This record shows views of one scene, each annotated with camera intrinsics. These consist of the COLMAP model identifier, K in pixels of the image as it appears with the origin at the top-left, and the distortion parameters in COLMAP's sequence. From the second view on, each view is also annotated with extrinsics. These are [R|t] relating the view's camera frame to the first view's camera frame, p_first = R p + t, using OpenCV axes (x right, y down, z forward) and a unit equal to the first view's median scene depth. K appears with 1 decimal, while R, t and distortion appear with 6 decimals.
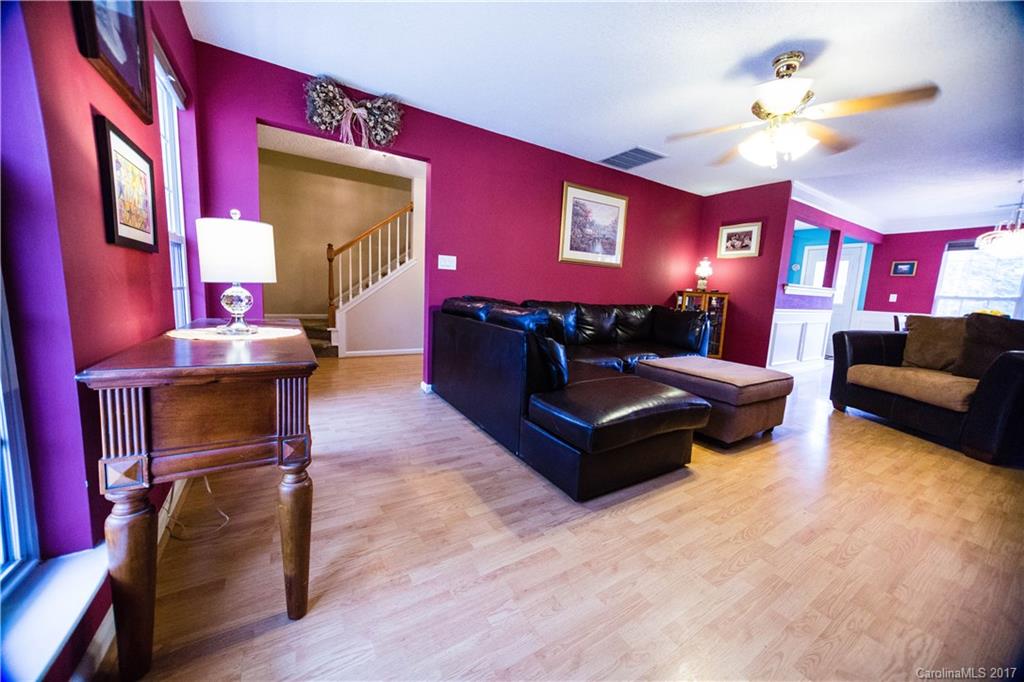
lens RADIAL K [[376.8, 0, 515.1], [0, 376.8, 342.1], [0, 0, 1]] dist [-0.008087, 0.000528]
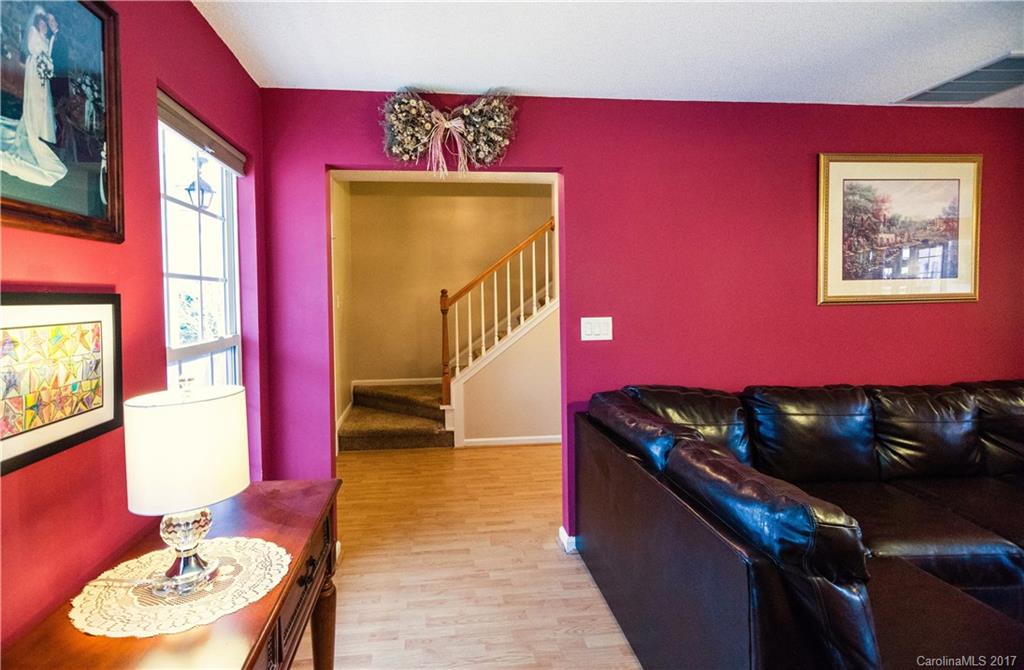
lens RADIAL K [[515.7, 0, 475.0], [0, 515.7, 309.2], [0, 0, 1]] dist [0.000485, 0.000277]
pose [[0.892292, -0.051117, -0.448556, 0.014591], [-0.000550, 0.993445, -0.114308, -0.145020], [0.451459, 0.102243, 0.886415, 0.187397]]
